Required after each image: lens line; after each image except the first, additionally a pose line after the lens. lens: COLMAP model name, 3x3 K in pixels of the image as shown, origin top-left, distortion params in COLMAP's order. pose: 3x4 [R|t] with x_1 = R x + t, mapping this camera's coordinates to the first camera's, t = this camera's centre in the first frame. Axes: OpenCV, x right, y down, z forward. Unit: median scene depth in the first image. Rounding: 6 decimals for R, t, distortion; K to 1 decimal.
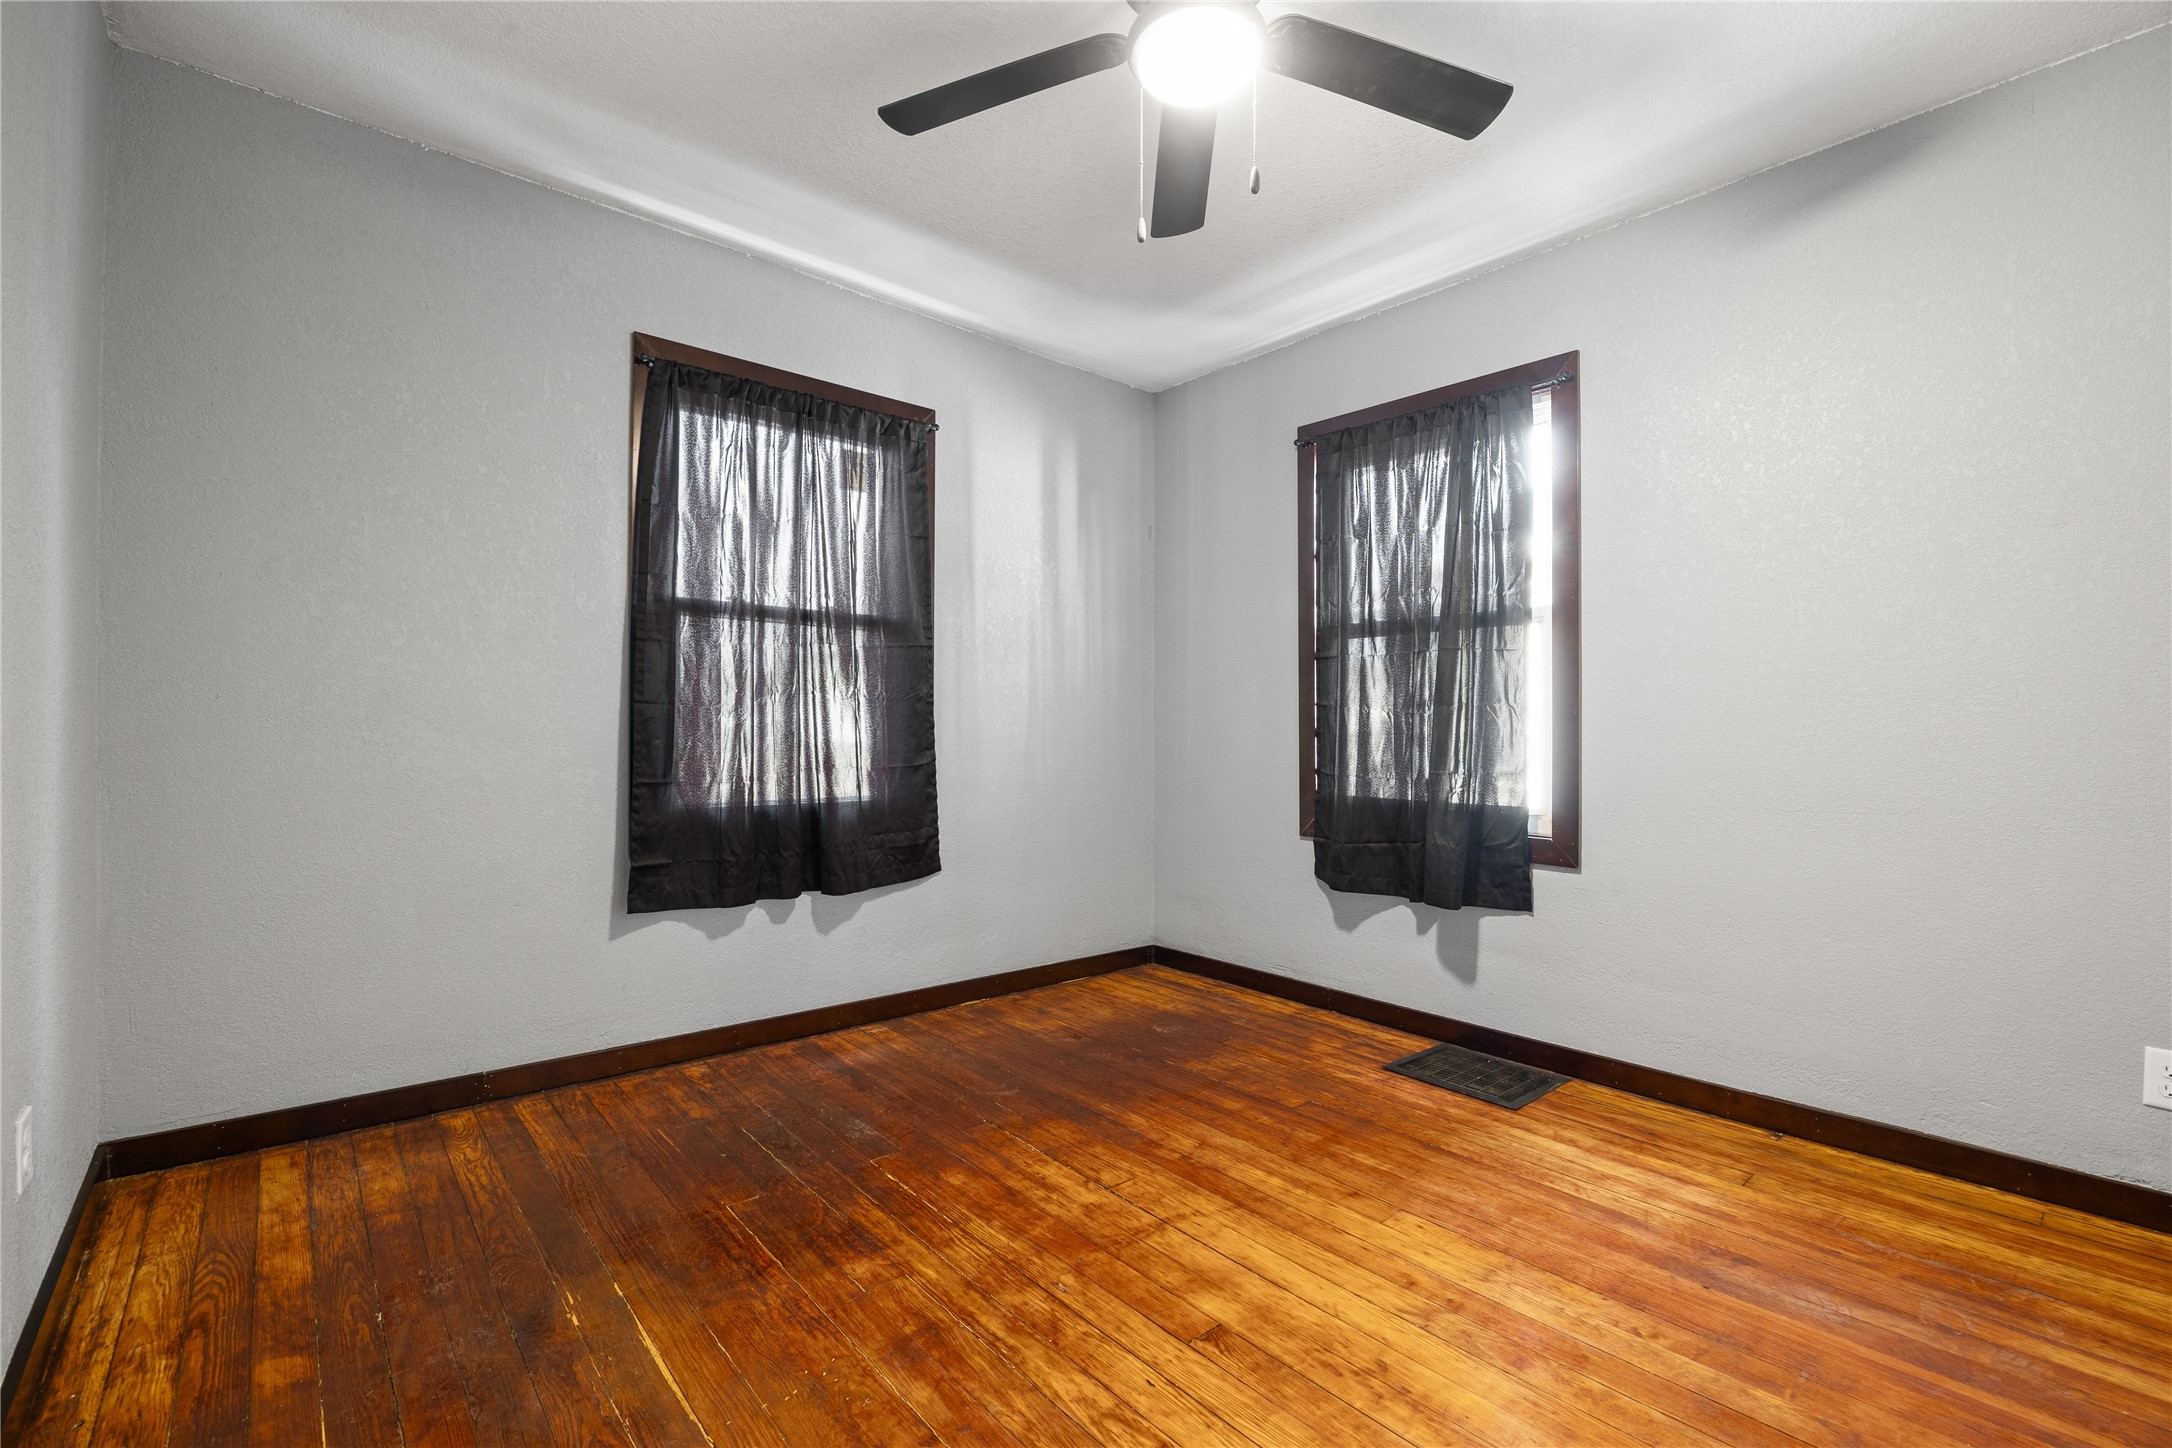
lens RADIAL K [[929.3, 0, 1086.0], [0, 929.3, 724.0], [0, 0, 1]] dist [-0.016198, 0.000444]
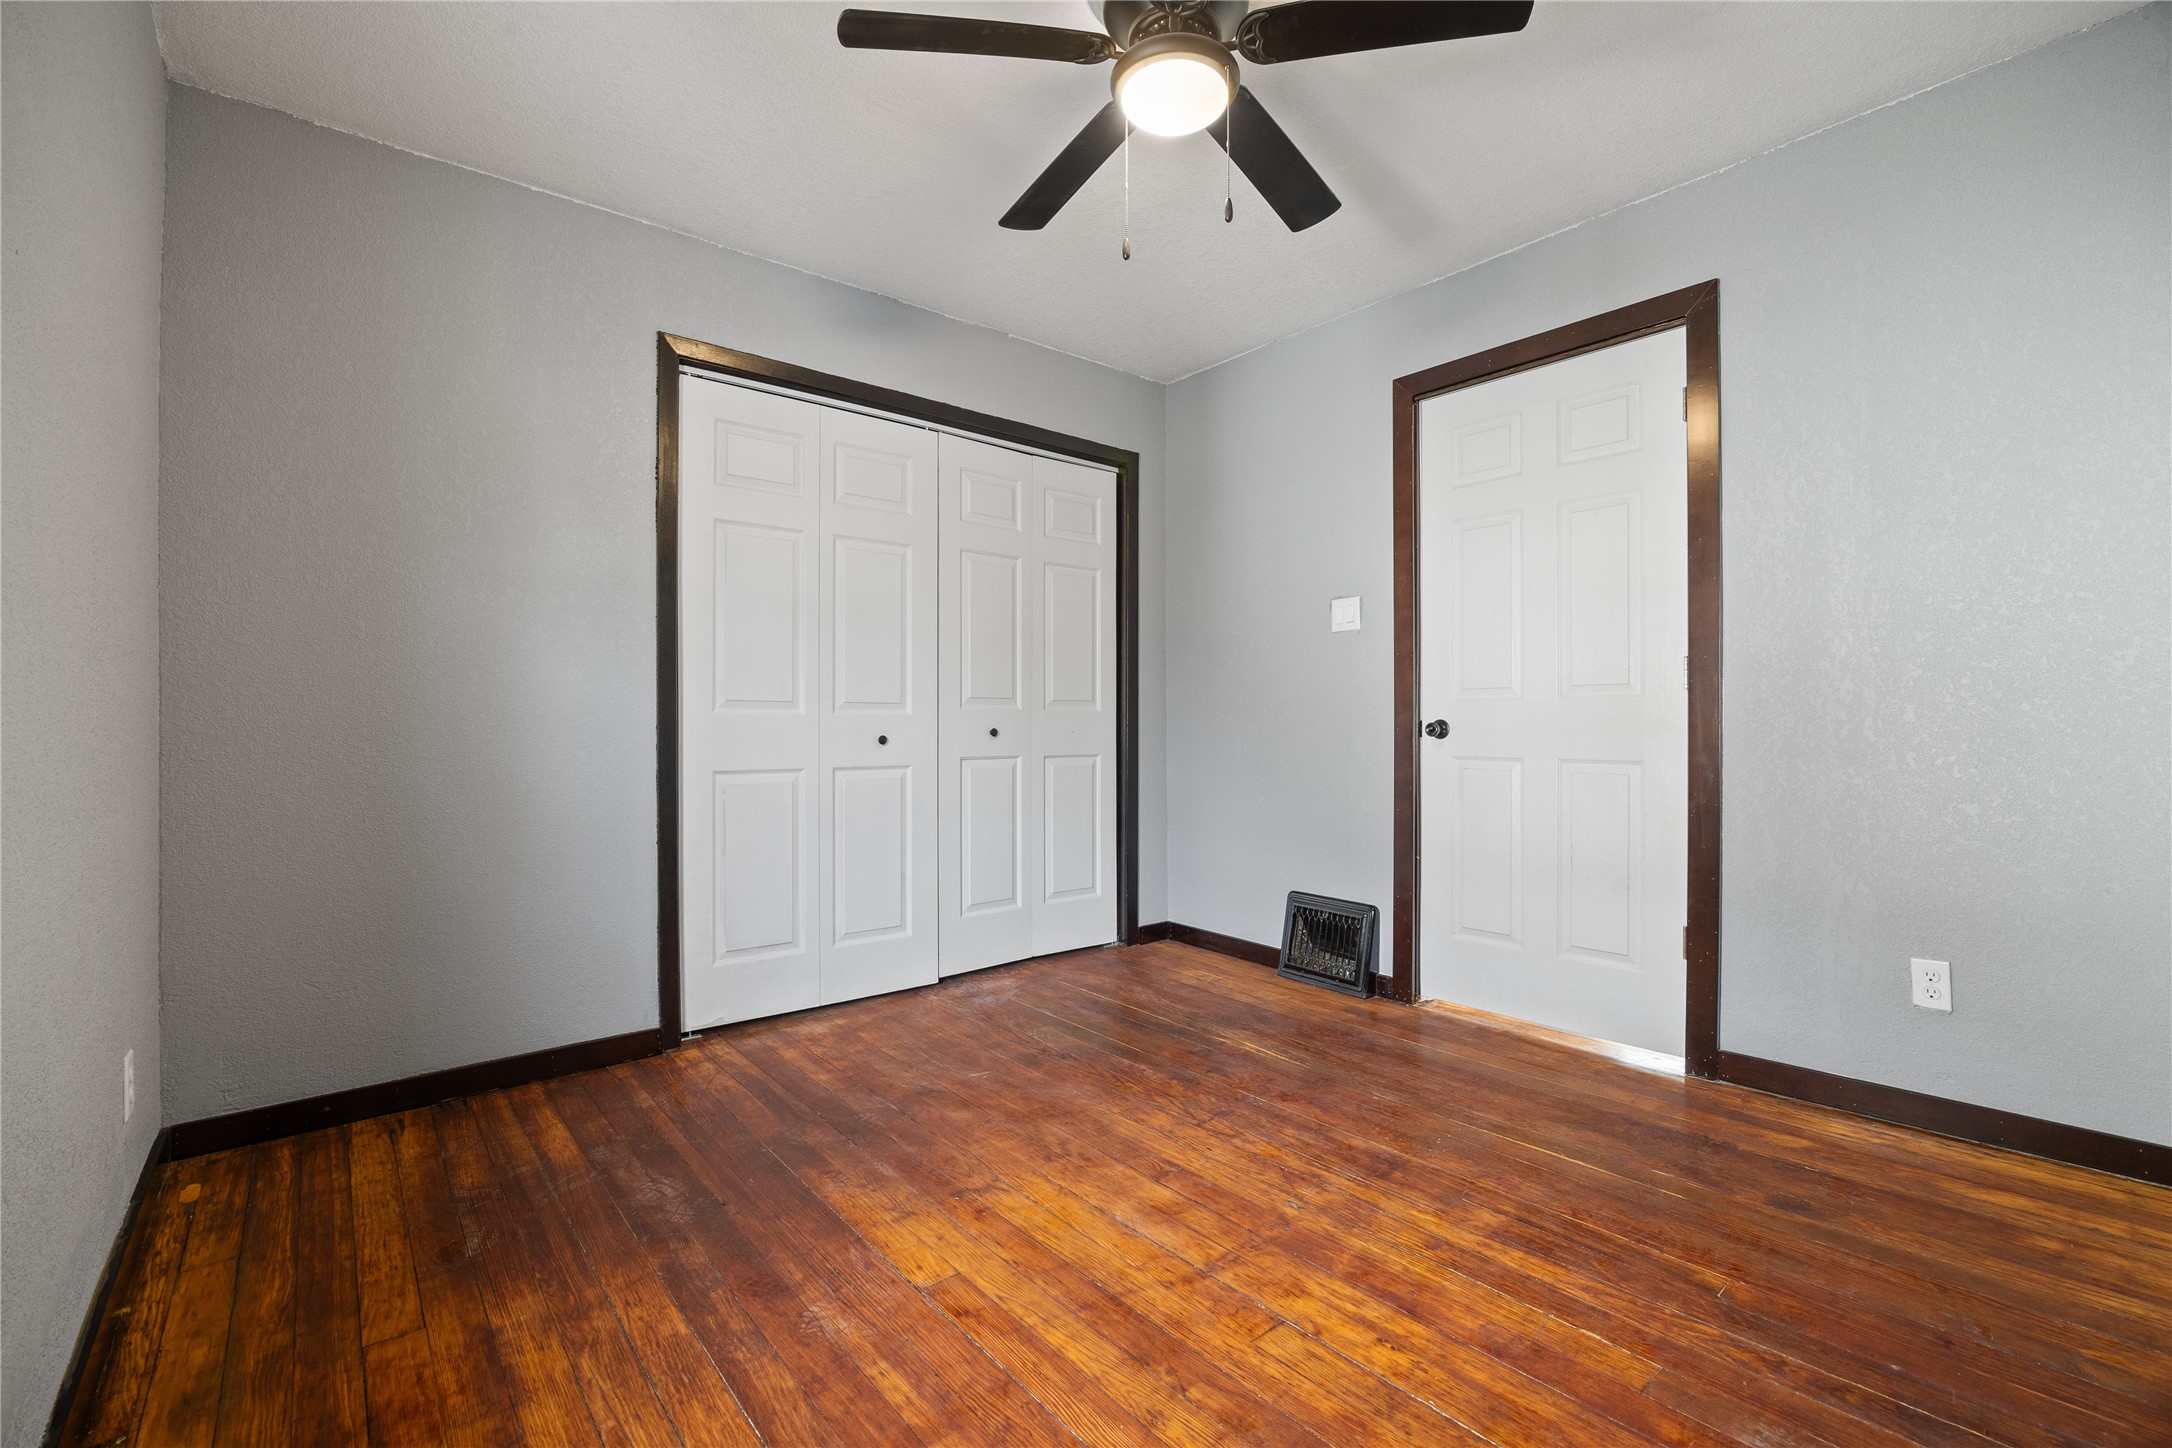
lens RADIAL K [[929.3, 0, 1086.0], [0, 929.3, 724.0], [0, 0, 1]] dist [-0.016198, 0.000444]
pose [[-0.999941, 0.000585, 0.010851, 0.193410], [0.000538, 0.999990, -0.004349, 0.022382], [-0.010853, -0.004343, -0.999932, 1.920821]]
